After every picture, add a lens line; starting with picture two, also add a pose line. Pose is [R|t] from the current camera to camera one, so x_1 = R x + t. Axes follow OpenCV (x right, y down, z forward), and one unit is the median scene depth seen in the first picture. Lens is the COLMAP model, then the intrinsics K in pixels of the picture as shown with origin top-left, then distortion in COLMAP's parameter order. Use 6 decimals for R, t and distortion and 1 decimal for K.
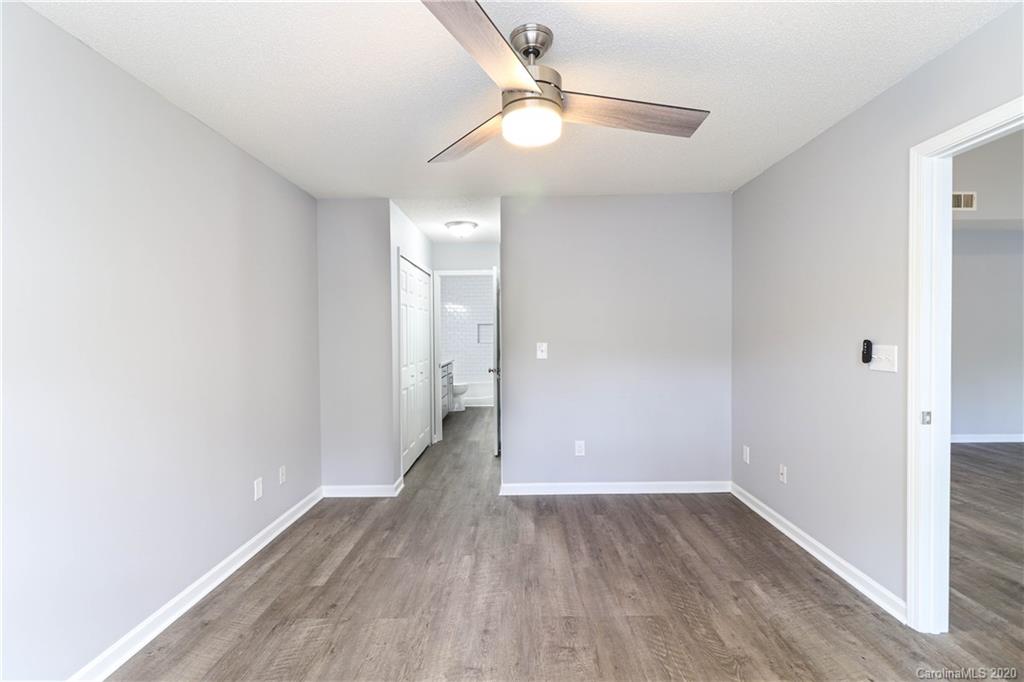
lens RADIAL K [[479.6, 0, 514.5], [0, 479.6, 340.4], [0, 0, 1]] dist [0.025564, -0.016725]
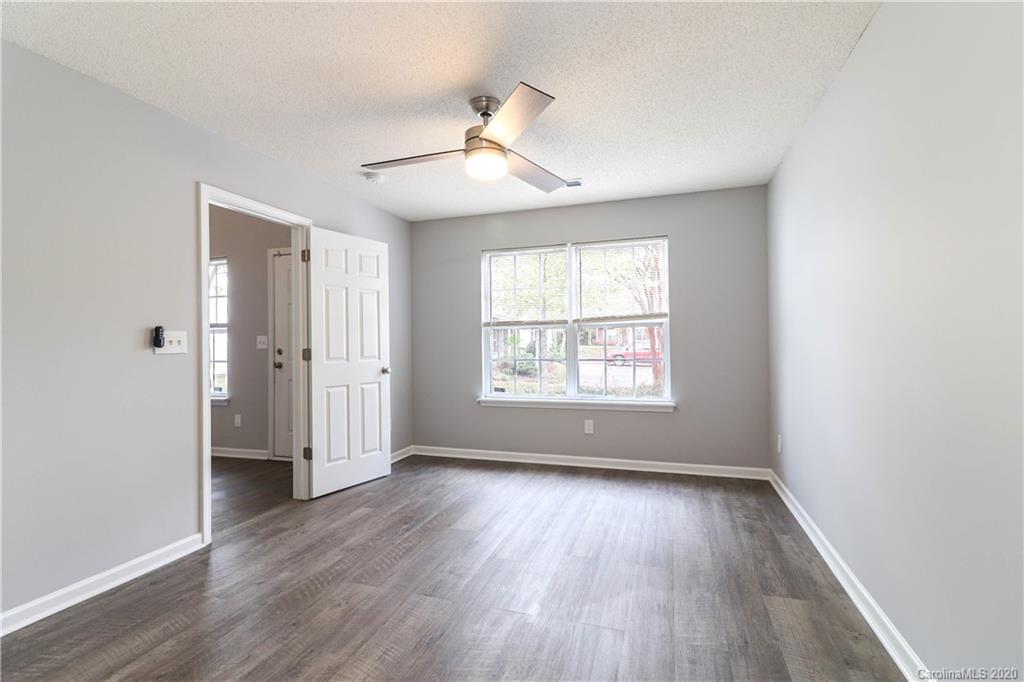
lens RADIAL K [[479.6, 0, 514.5], [0, 479.6, 340.4], [0, 0, 1]] dist [0.025564, -0.016725]
pose [[-0.952809, 0.022779, 0.302715, -0.359291], [0.026600, 0.999610, 0.008506, 0.043112], [-0.302404, 0.016156, -0.953043, 1.832678]]
